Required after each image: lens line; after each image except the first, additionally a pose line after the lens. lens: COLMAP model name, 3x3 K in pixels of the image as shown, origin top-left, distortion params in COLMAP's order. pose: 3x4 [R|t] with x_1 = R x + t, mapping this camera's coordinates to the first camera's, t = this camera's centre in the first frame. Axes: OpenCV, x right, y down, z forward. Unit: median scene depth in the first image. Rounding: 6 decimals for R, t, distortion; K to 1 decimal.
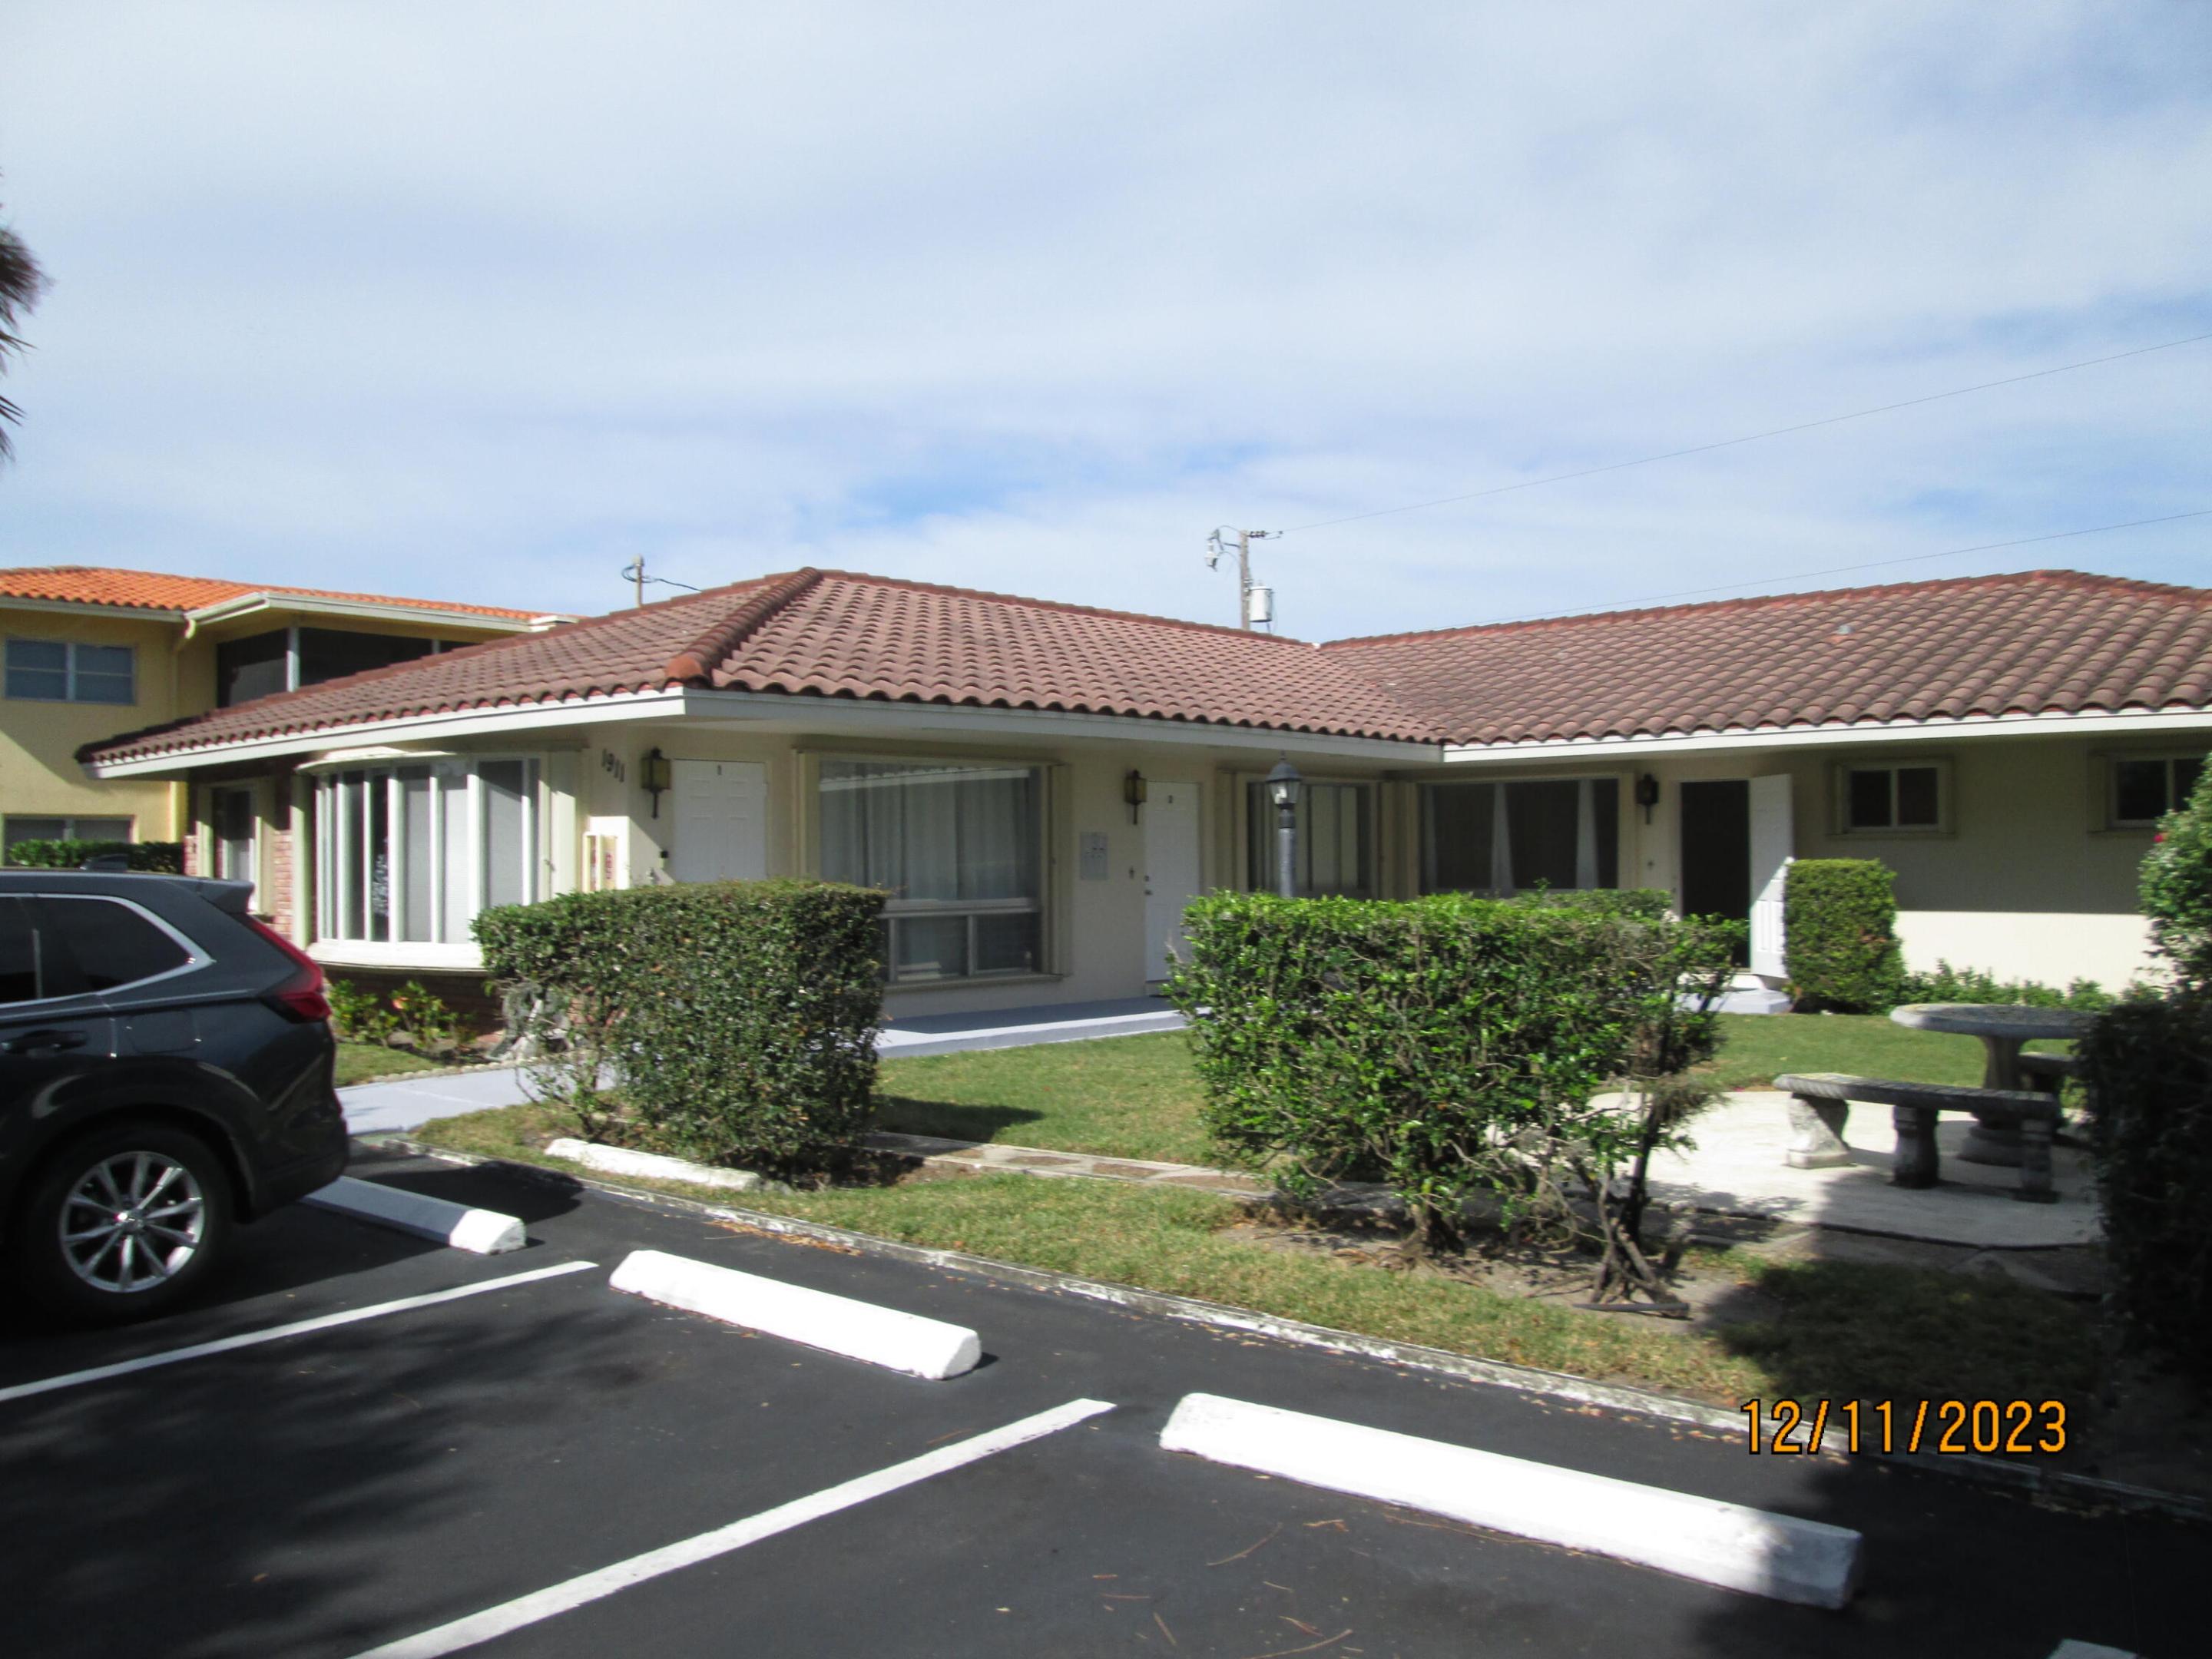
lens RADIAL K [[1808.4, 0, 1112.1], [0, 1808.4, 821.9], [0, 0, 1]] dist [-0.037808, 0.002042]
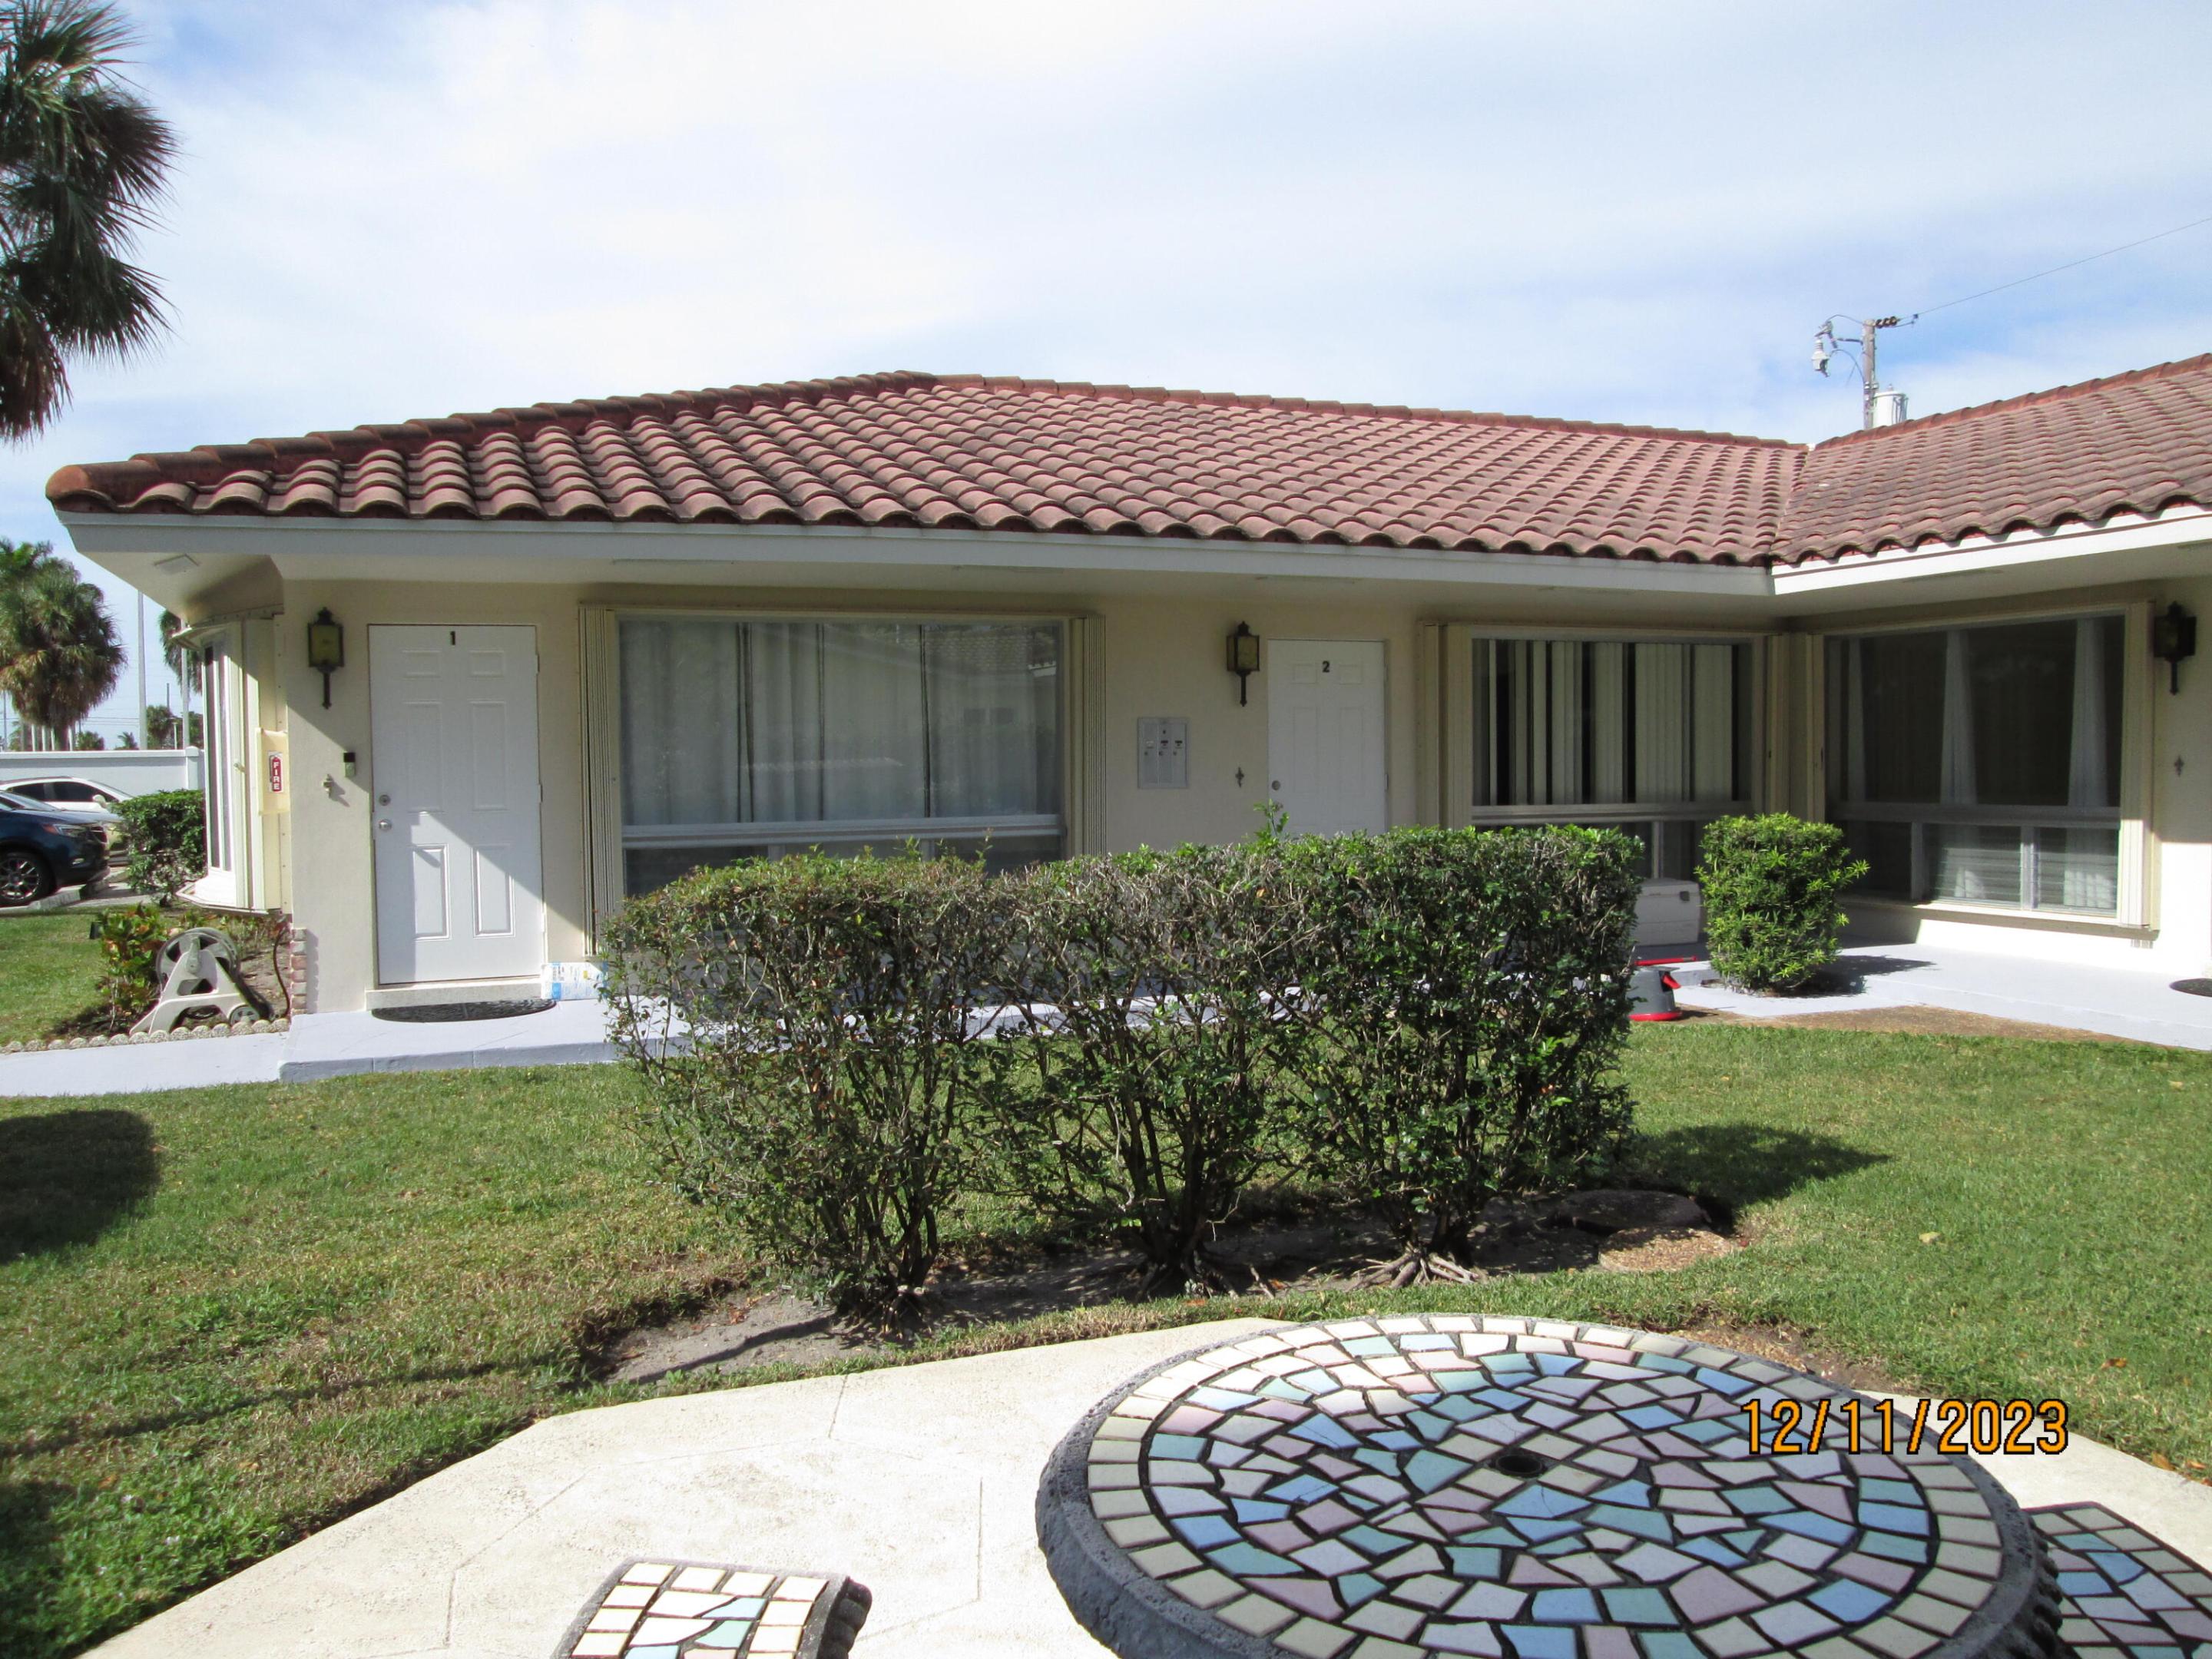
lens RADIAL K [[1808.0, 0, 1091.2], [0, 1808.0, 833.1], [0, 0, 1]] dist [-0.065879, 0.037516]
pose [[0.890215, 0.016873, -0.455228, 0.277157], [0.013137, 0.997947, 0.062679, 0.006391], [0.455351, -0.061778, 0.888166, 0.392497]]
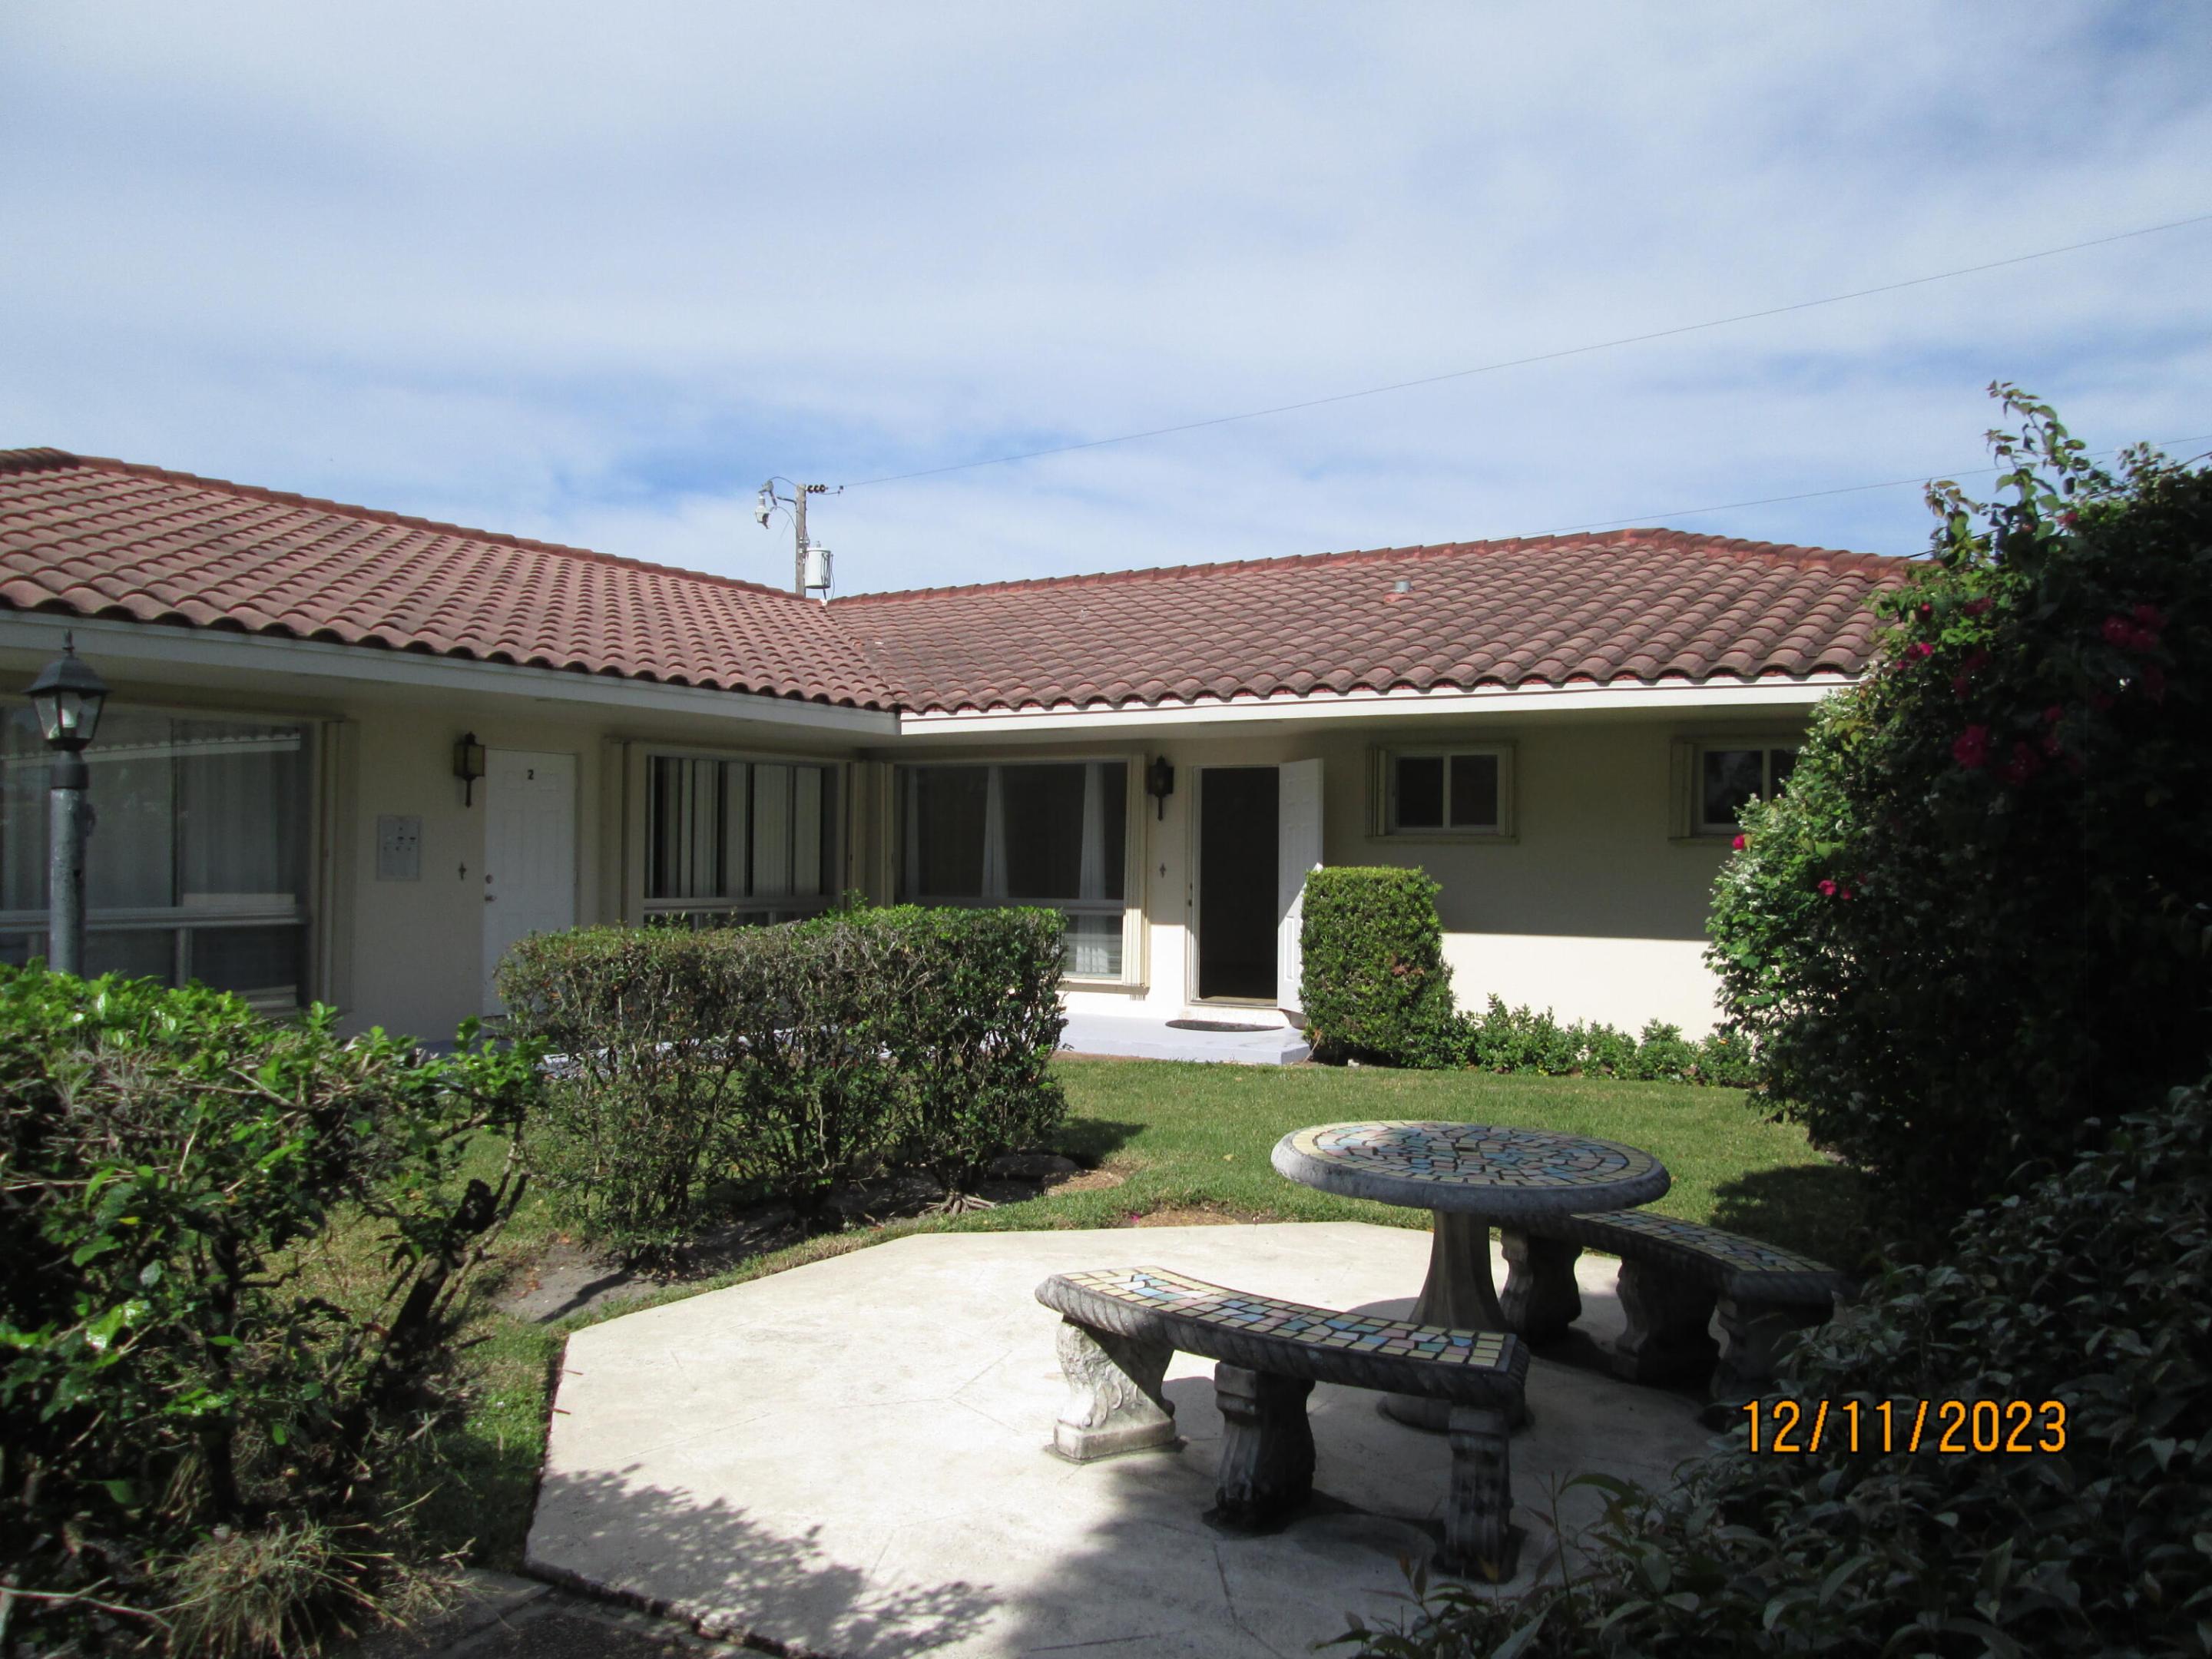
lens RADIAL K [[1808.0, 0, 1091.2], [0, 1808.0, 833.1], [0, 0, 1]] dist [-0.065879, 0.037516]
pose [[0.985263, 0.017430, 0.170159, 0.144962], [-0.018613, 0.999812, 0.005359, 0.003912], [-0.170033, -0.008447, 0.985402, 0.237585]]
